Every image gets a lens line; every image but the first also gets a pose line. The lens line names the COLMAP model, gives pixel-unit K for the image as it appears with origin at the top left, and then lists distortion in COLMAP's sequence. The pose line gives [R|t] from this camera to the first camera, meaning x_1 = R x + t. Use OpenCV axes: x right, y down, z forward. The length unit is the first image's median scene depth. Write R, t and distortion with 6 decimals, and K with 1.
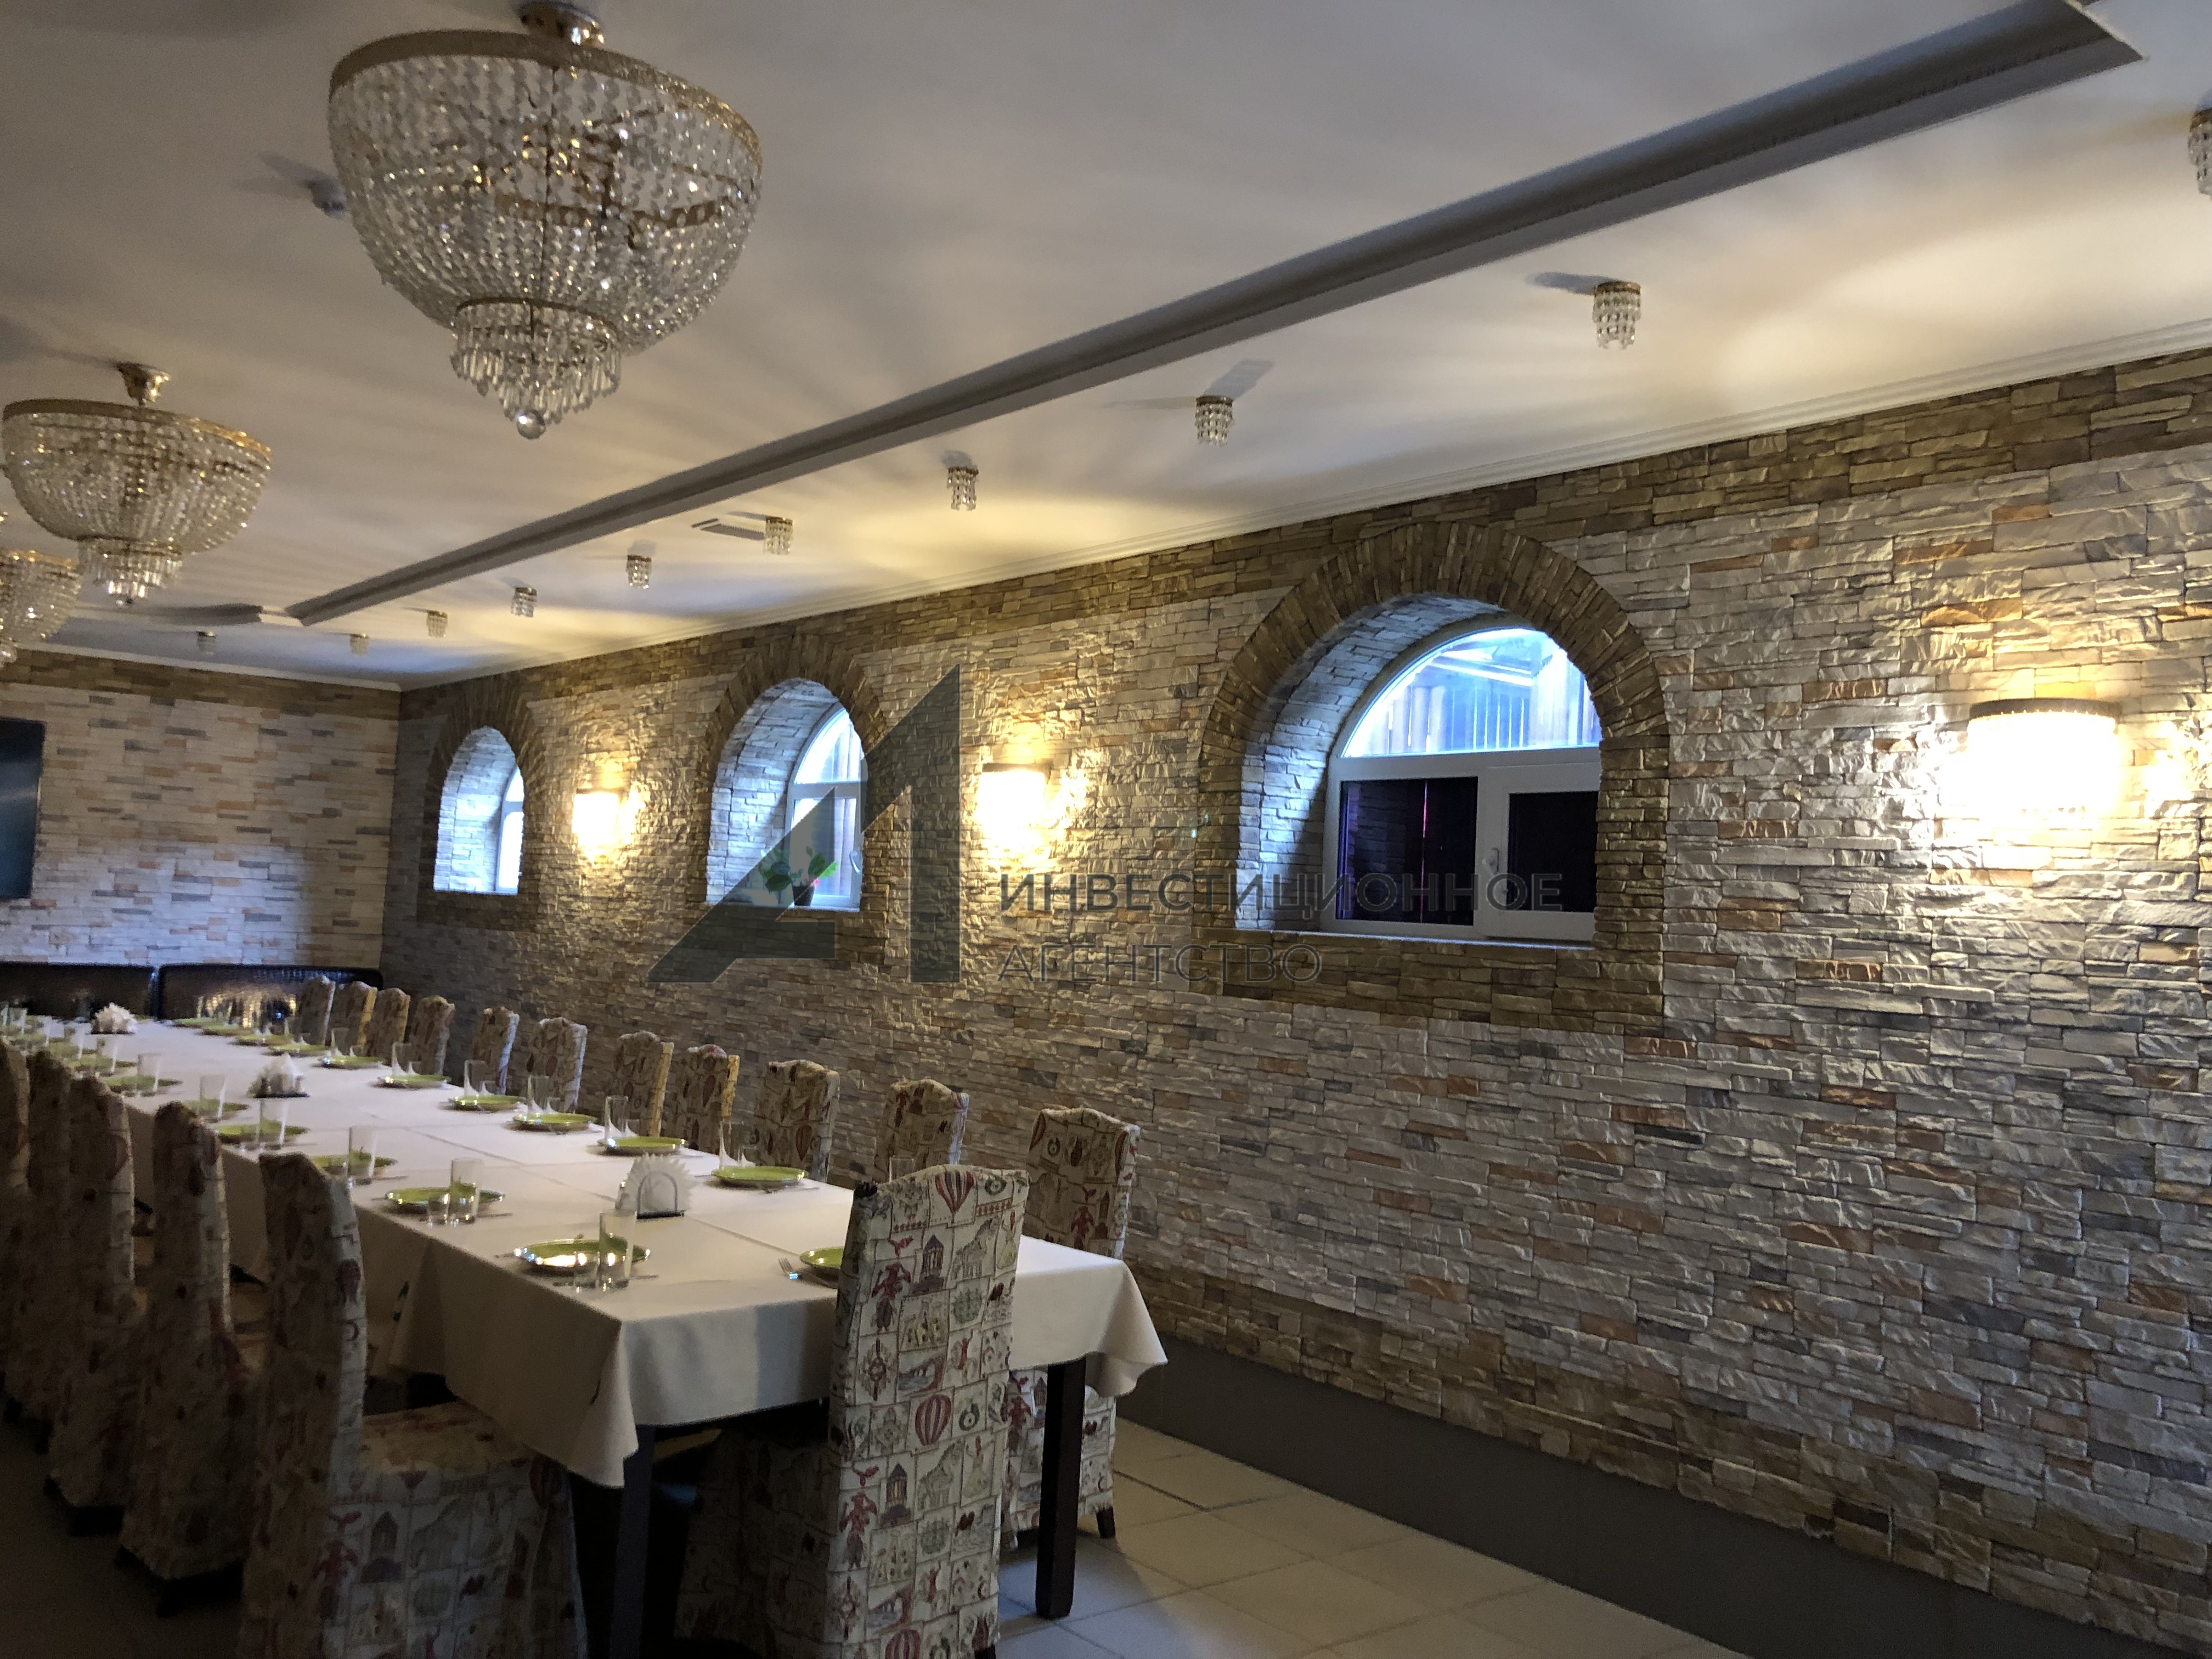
lens RADIAL K [[1821.5, 0, 1107.4], [0, 1821.5, 819.7], [0, 0, 1]] dist [0.042770, -0.050262]
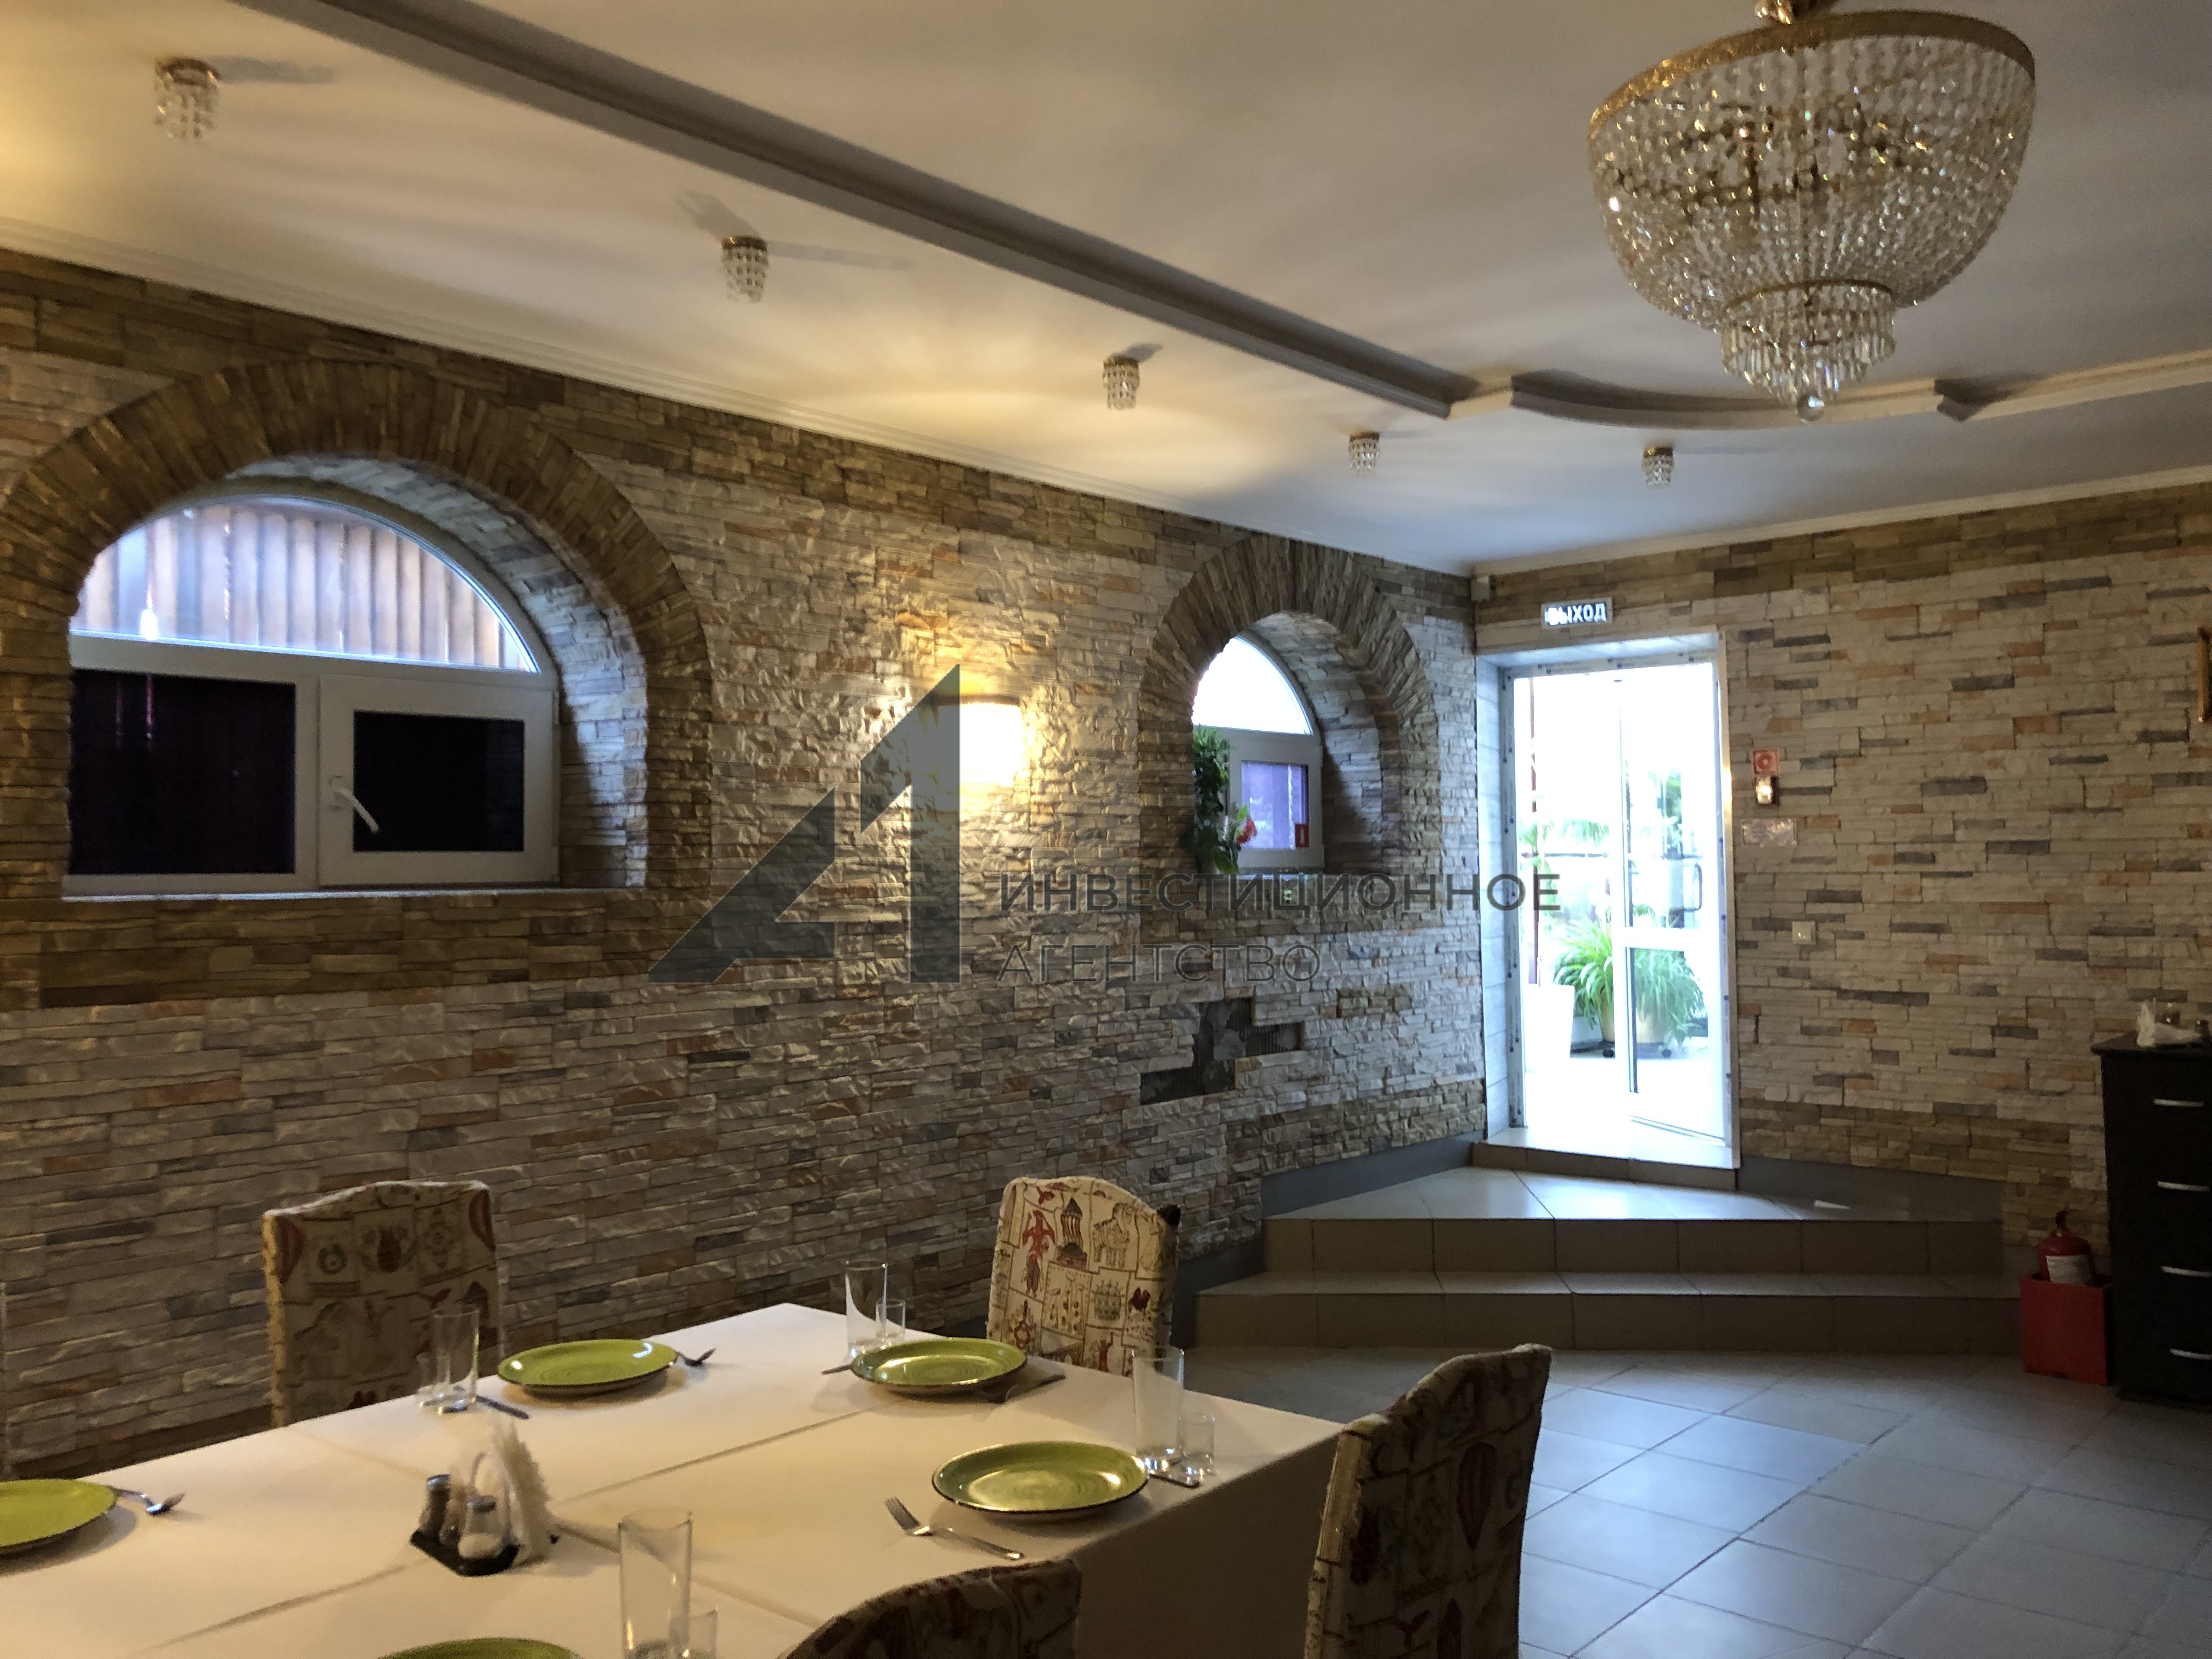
lens RADIAL K [[1821.5, 0, 1113.4], [0, 1821.5, 820.8], [0, 0, 1]] dist [0.042770, -0.050262]
pose [[-0.170394, -0.016801, 0.985233, -0.786351], [-0.047078, 0.998852, 0.008891, 0.013985], [-0.984251, -0.044868, -0.170990, 0.971250]]
